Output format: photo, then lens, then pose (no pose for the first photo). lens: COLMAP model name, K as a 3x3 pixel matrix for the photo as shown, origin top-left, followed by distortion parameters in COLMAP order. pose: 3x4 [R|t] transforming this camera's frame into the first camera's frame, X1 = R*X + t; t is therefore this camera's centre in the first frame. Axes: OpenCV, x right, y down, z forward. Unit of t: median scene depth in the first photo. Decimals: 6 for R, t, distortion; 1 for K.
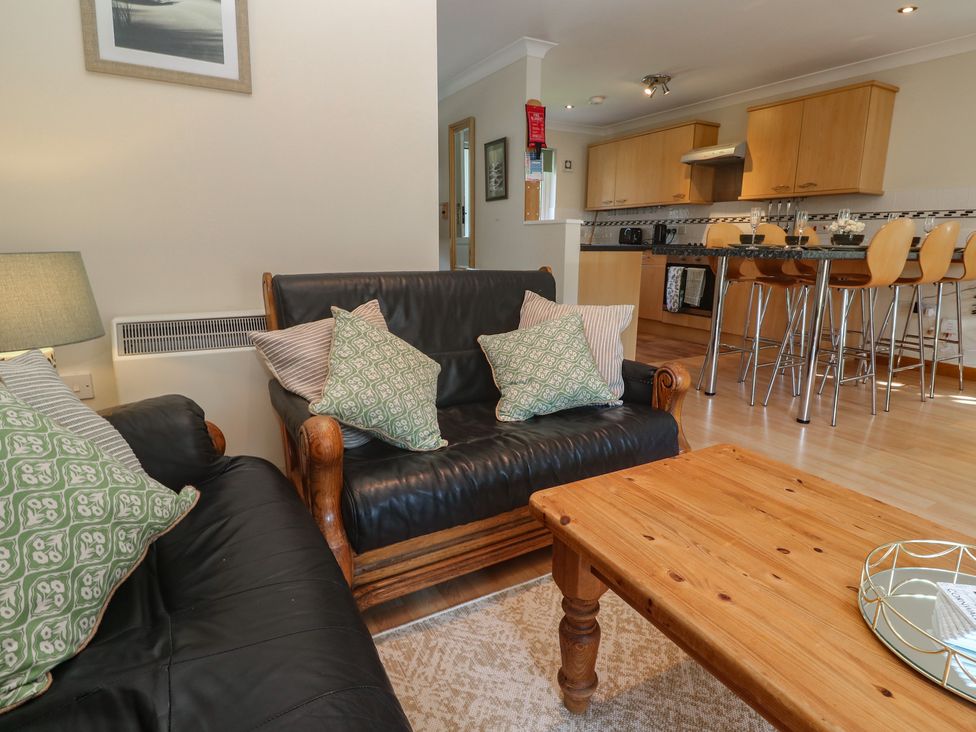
lens RADIAL K [[531.0, 0, 501.6], [0, 531.0, 352.4], [0, 0, 1]] dist [-0.002942, -0.001626]
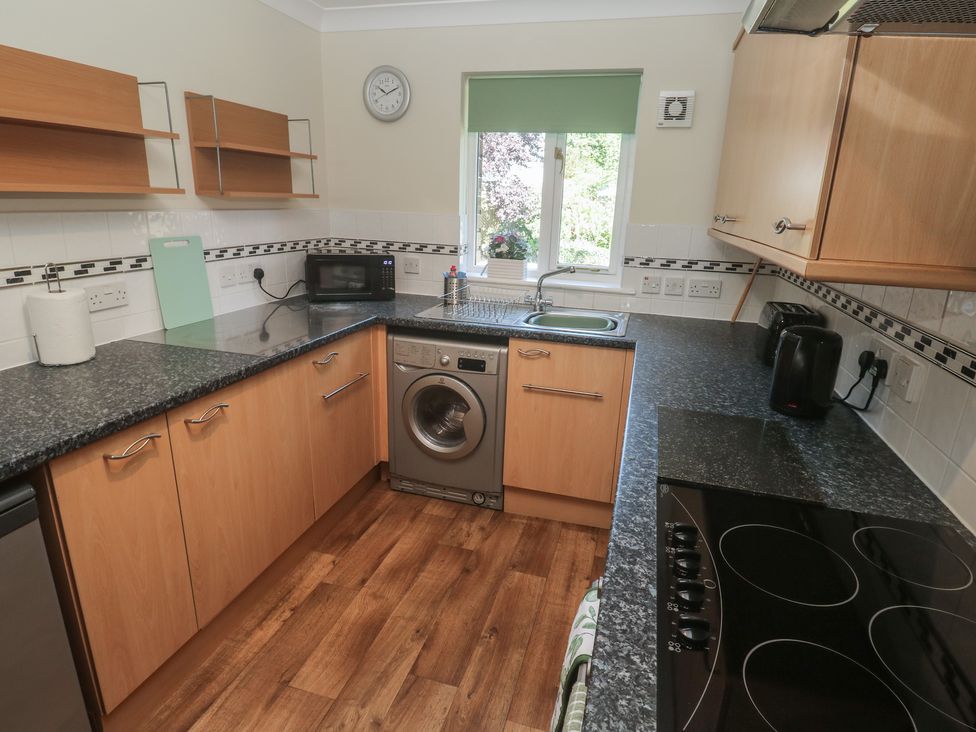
lens RADIAL K [[531.0, 0, 501.6], [0, 531.0, 352.4], [0, 0, 1]] dist [-0.002942, -0.001626]
pose [[0.705718, 0.207822, -0.677327, 0.412750], [-0.175143, 0.977513, 0.117443, -0.267297], [0.686503, 0.035748, 0.726247, 0.832939]]
